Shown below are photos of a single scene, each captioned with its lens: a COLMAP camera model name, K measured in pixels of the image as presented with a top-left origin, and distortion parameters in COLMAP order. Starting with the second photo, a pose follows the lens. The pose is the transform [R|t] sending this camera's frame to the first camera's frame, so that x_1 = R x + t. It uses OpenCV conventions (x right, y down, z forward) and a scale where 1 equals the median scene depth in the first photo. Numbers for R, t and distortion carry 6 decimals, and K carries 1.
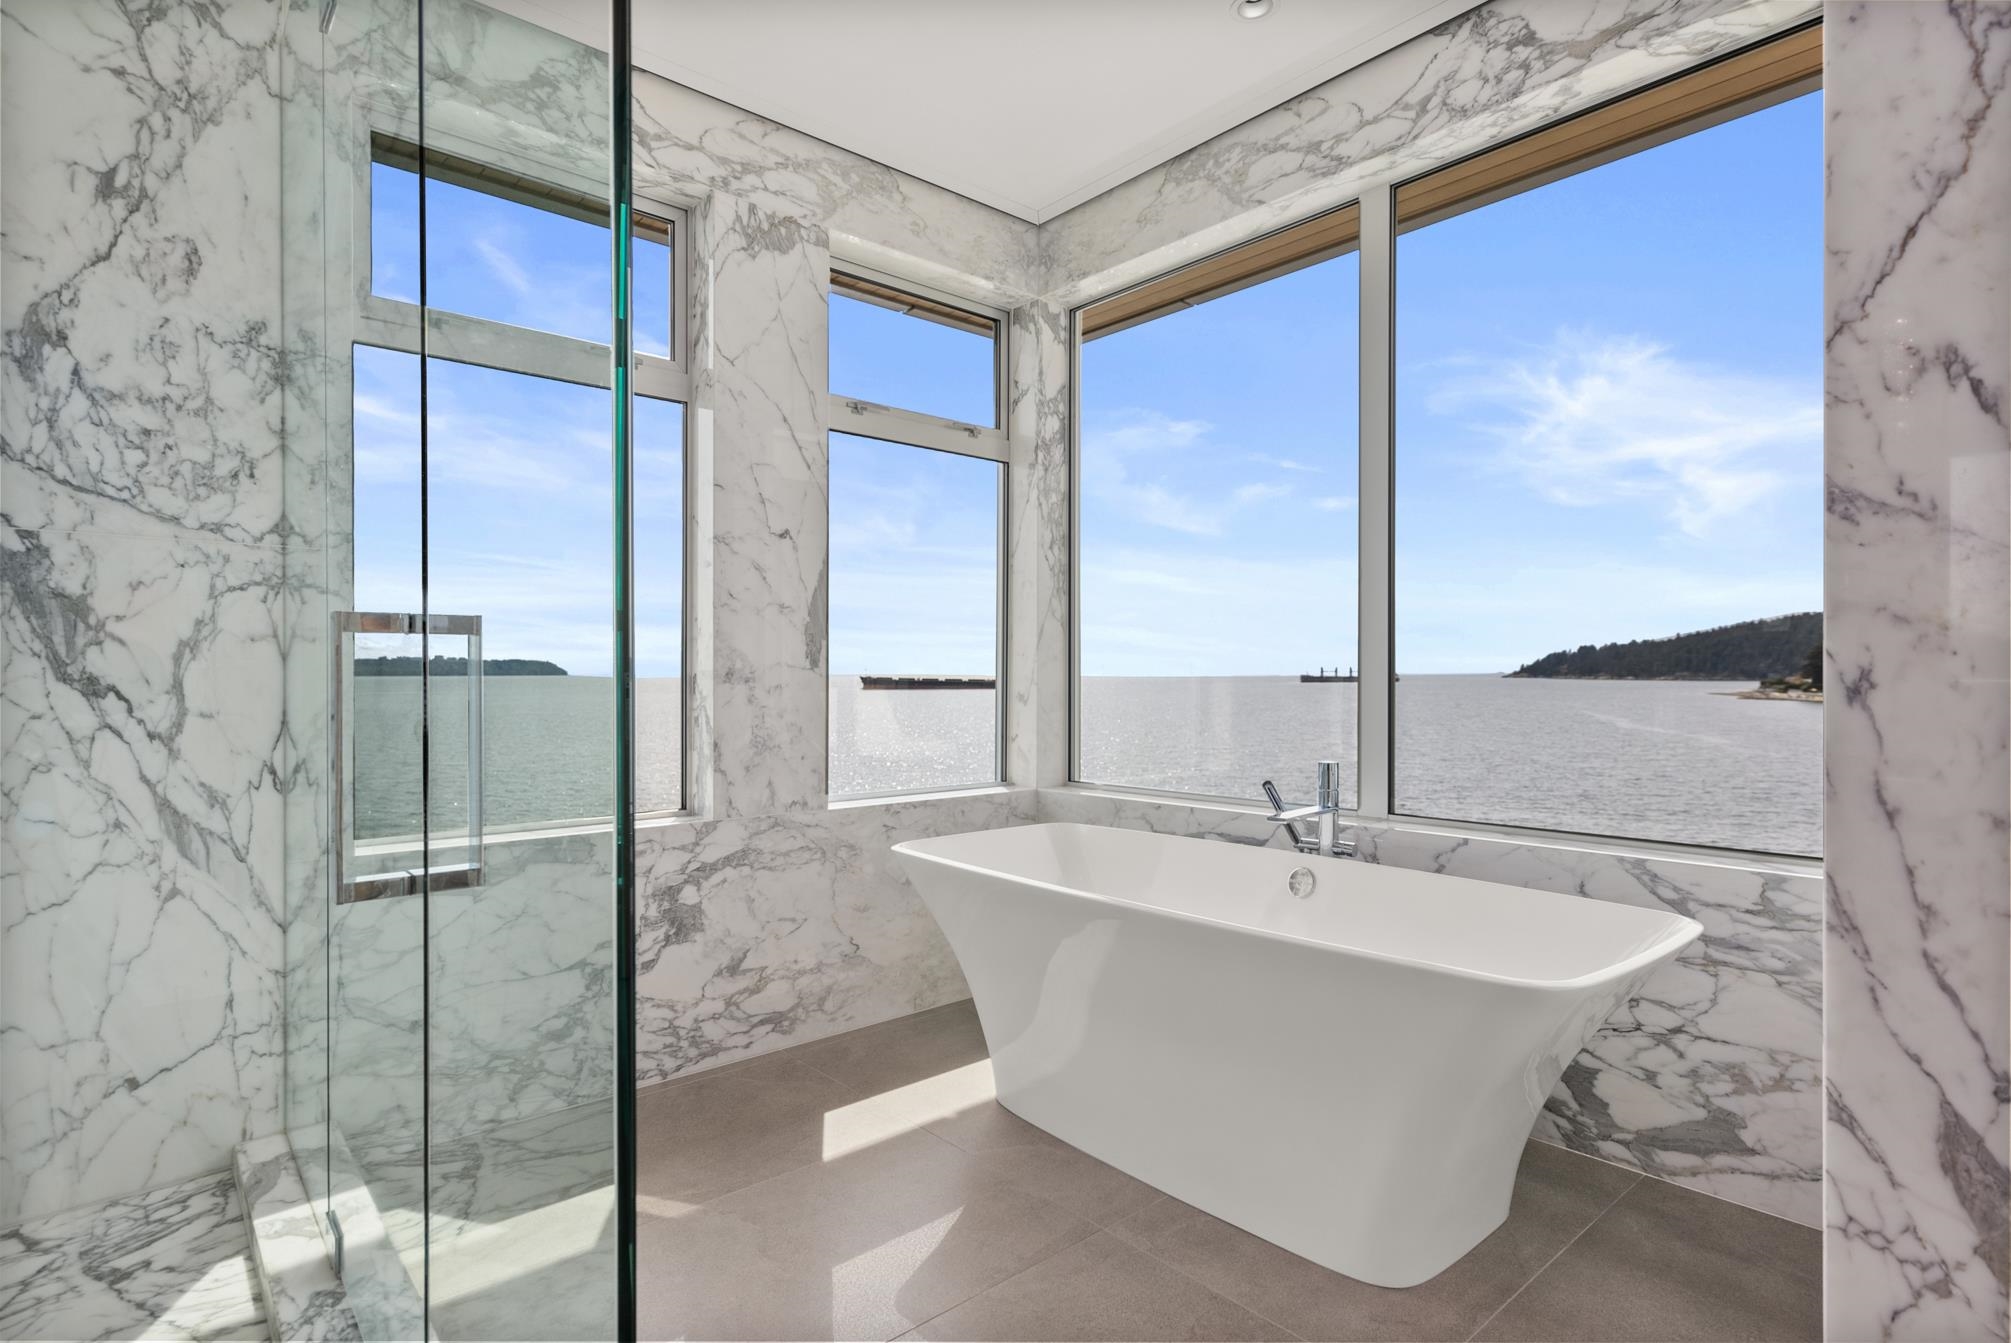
lens RADIAL K [[1008.5, 0, 1005.8], [0, 1008.5, 679.3], [0, 0, 1]] dist [-0.000773, 0.000201]
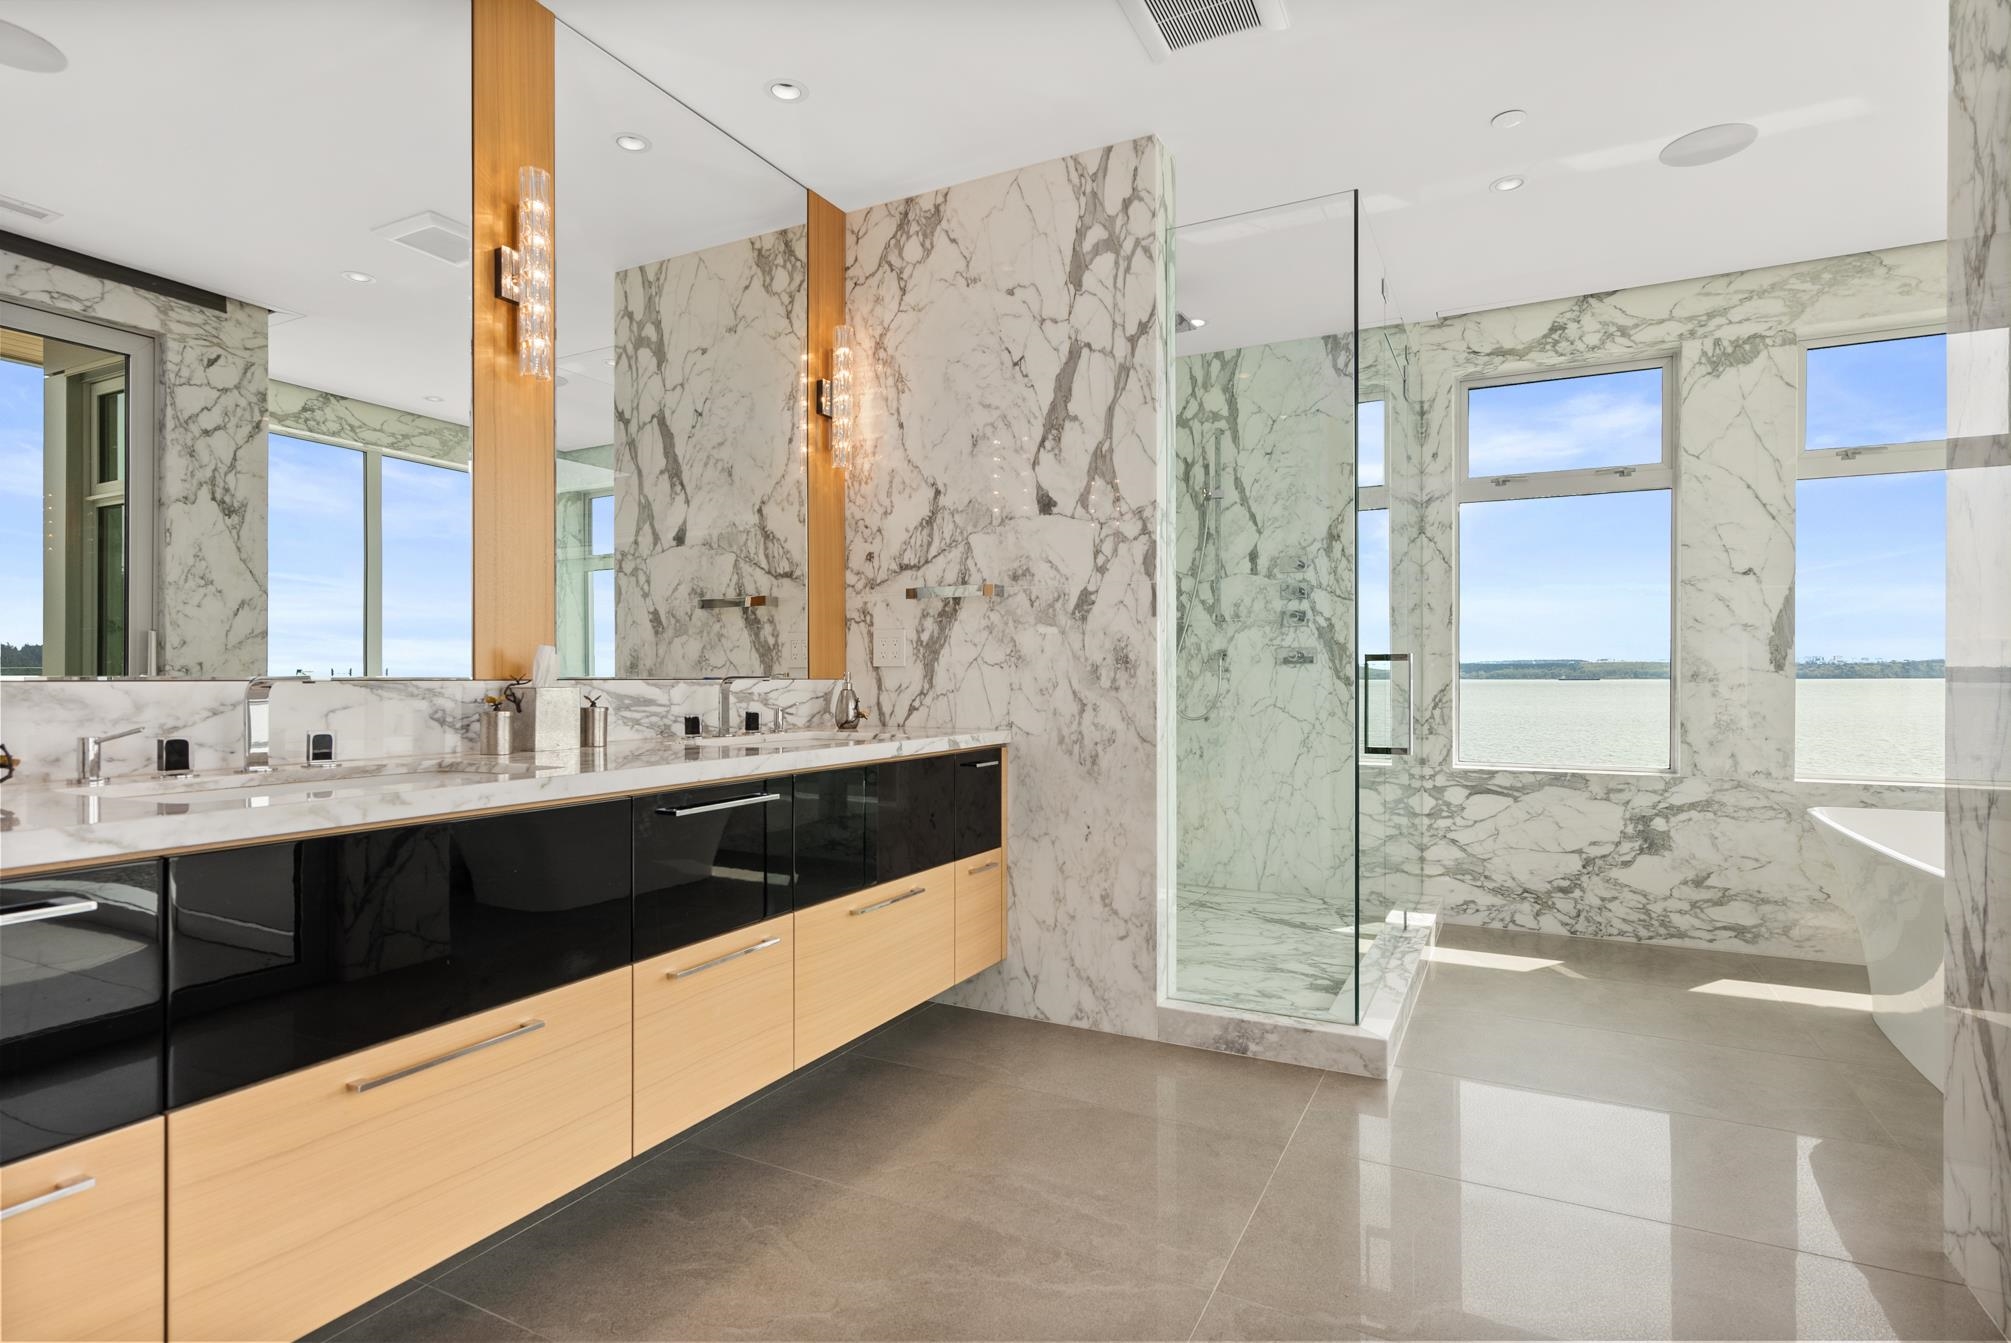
lens RADIAL K [[1008.5, 0, 1006.4], [0, 1008.5, 671.4], [0, 0, 1]] dist [-0.000773, 0.000201]
pose [[0.377410, 0.000178, -0.926046, 0.672919], [-0.003474, 0.999993, -0.001224, -0.005899], [0.926040, 0.003679, 0.377408, -0.437782]]
